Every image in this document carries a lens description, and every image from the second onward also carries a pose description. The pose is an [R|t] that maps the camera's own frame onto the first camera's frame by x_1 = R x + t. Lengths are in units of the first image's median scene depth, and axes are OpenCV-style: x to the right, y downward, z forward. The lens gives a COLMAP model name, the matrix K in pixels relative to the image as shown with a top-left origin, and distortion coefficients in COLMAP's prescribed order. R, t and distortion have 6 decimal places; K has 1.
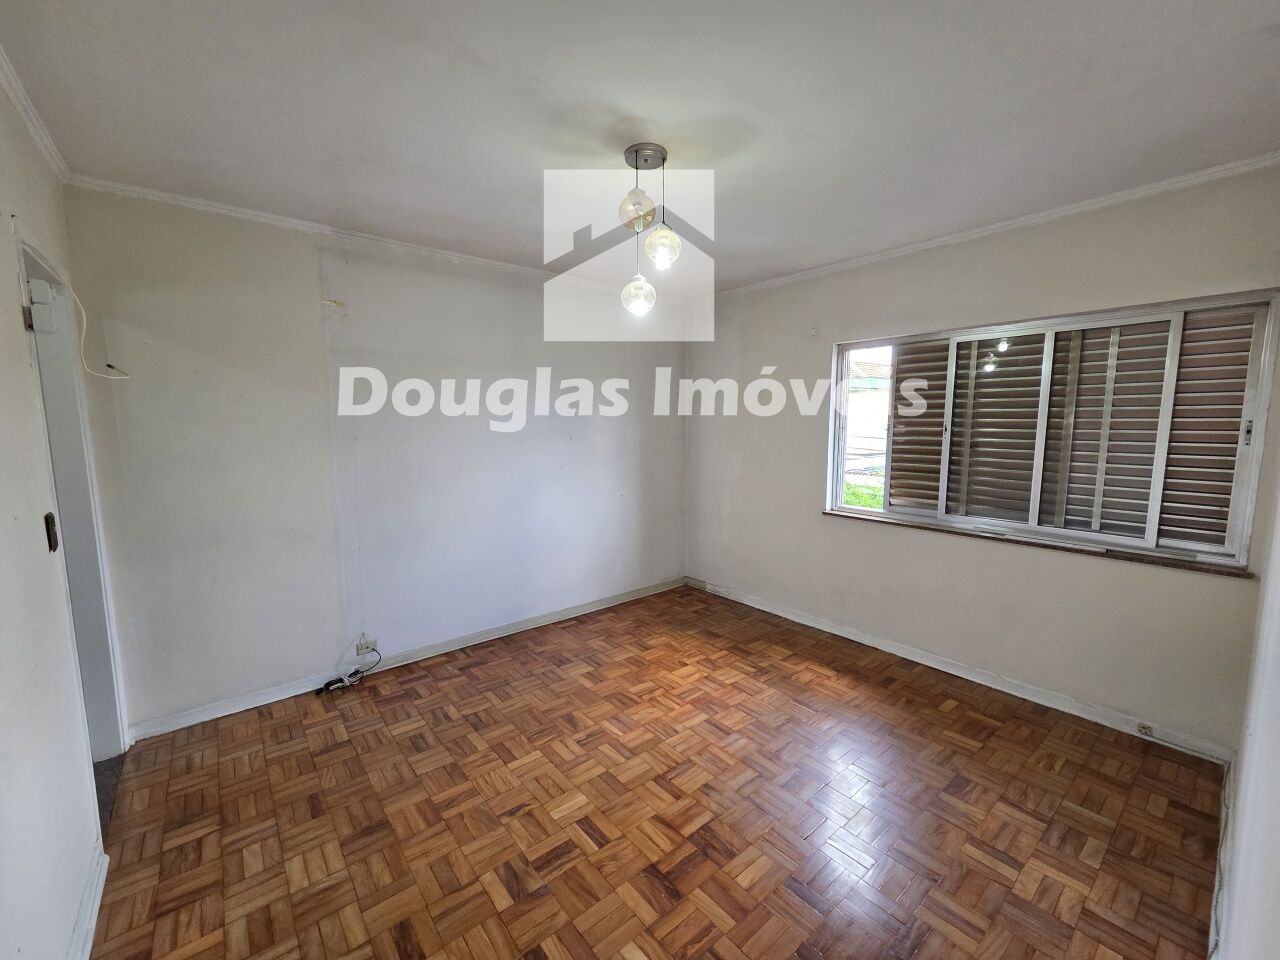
lens RADIAL K [[523.8, 0, 638.2], [0, 523.8, 480.8], [0, 0, 1]] dist [0.003090, 0.000578]
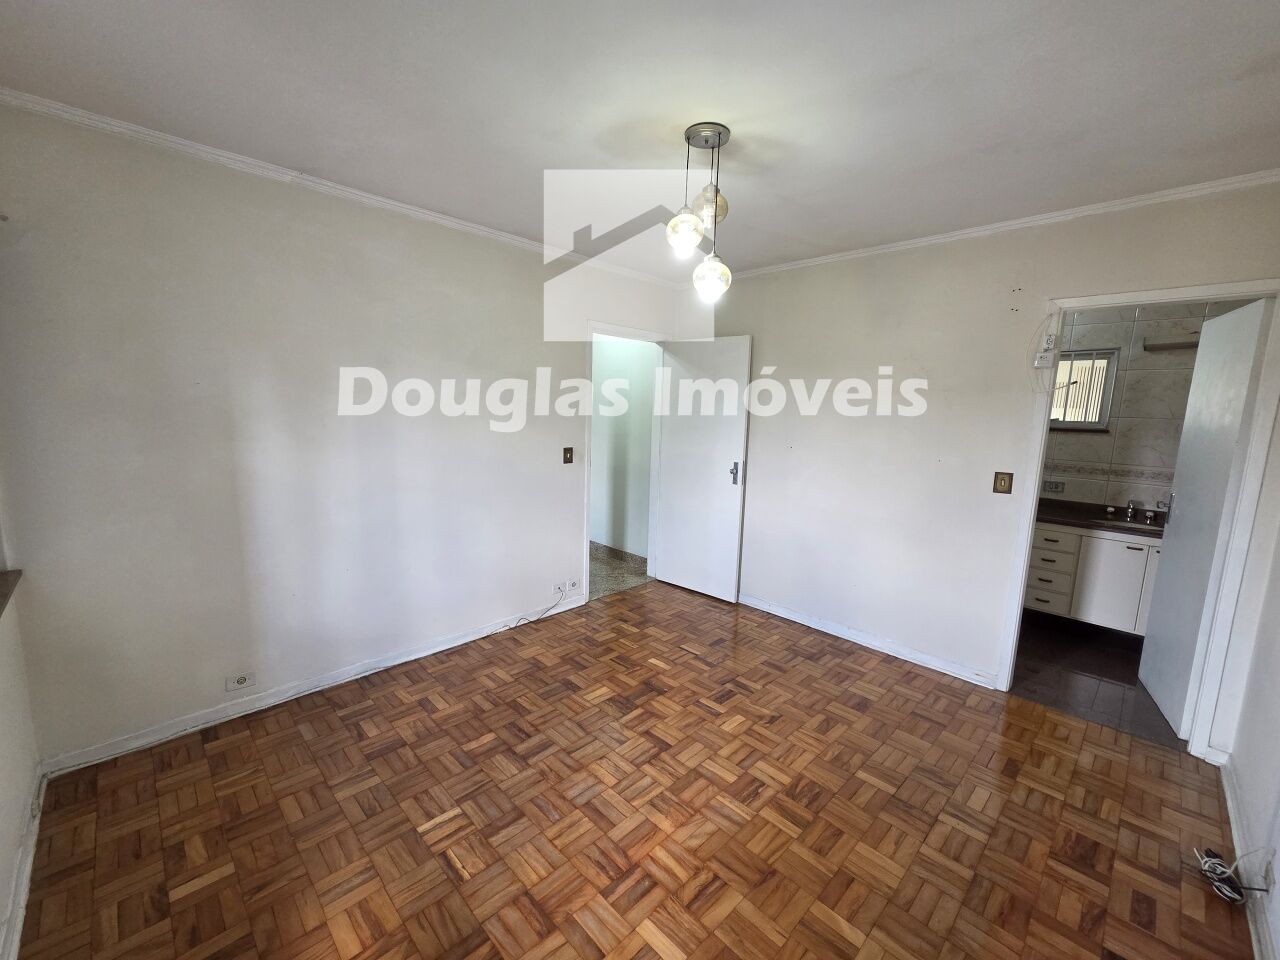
lens RADIAL K [[523.8, 0, 640.4], [0, 523.8, 475.4], [0, 0, 1]] dist [0.003090, 0.000578]
pose [[-0.995266, -0.016089, -0.095850, 0.207600], [-0.039183, 0.968929, 0.244217, -0.236390], [0.088942, 0.246817, -0.964972, 1.939535]]
